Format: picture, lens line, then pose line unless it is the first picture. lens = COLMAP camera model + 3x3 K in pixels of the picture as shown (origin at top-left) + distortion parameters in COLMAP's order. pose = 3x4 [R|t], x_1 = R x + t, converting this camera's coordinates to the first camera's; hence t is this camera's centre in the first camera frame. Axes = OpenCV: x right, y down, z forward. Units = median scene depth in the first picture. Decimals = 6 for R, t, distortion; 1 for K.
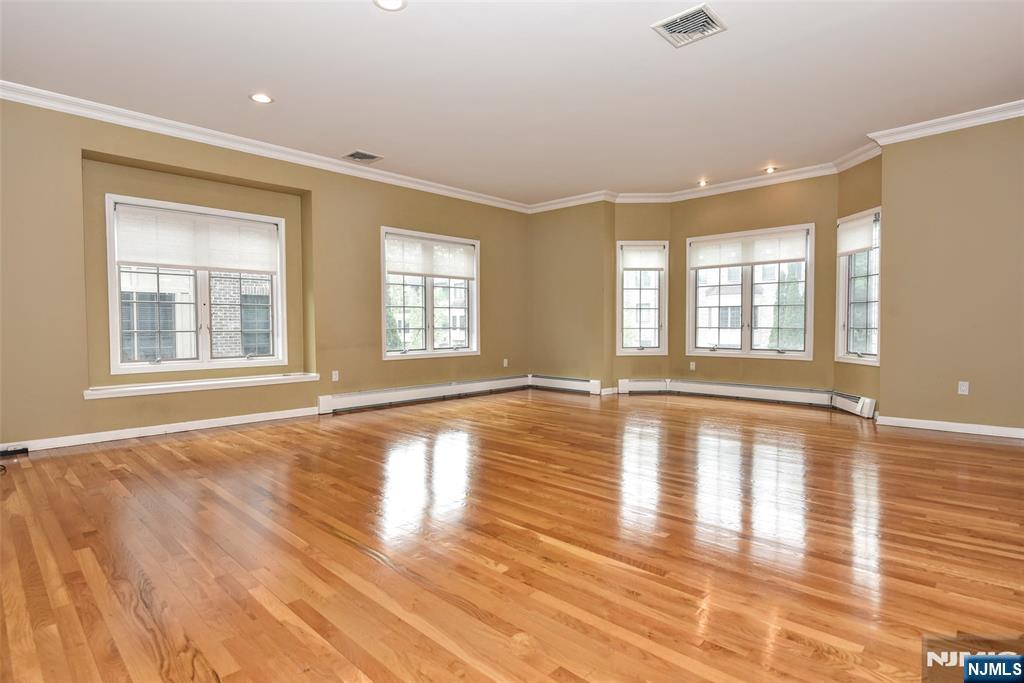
lens RADIAL K [[518.8, 0, 513.3], [0, 518.8, 340.6], [0, 0, 1]] dist [-0.006560, -0.000383]
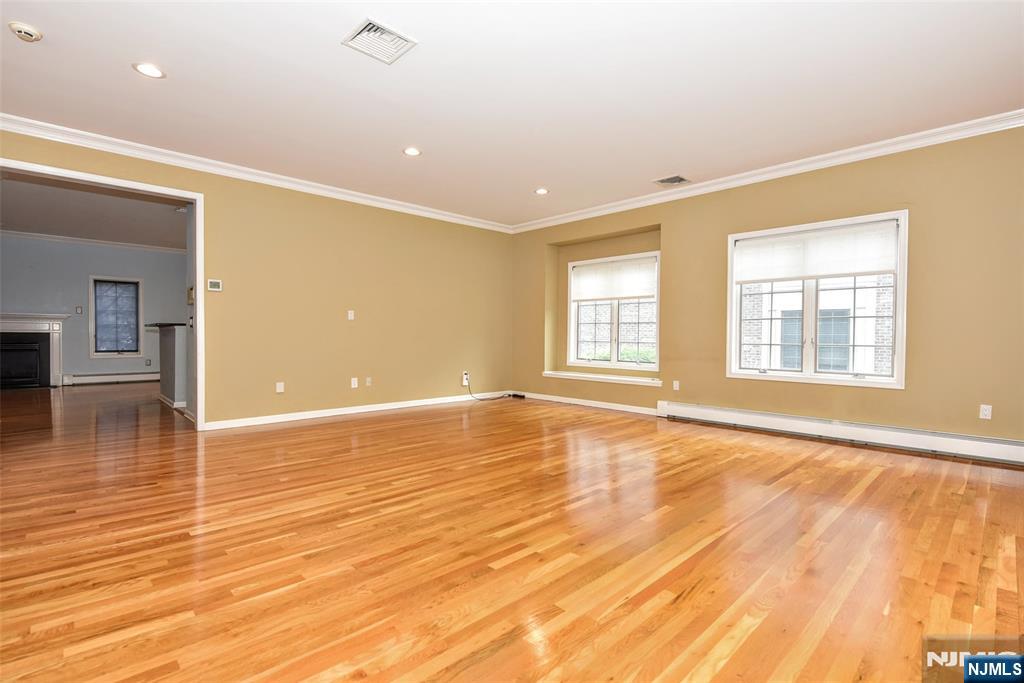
lens RADIAL K [[482.8, 0, 529.7], [0, 482.8, 343.0], [0, 0, 1]] dist [-0.001889, -0.000147]
pose [[-0.019825, 0.019980, -0.999604, 0.658493], [-0.037325, 0.999089, 0.020710, -0.030039], [0.999107, 0.037720, -0.019061, 0.683182]]
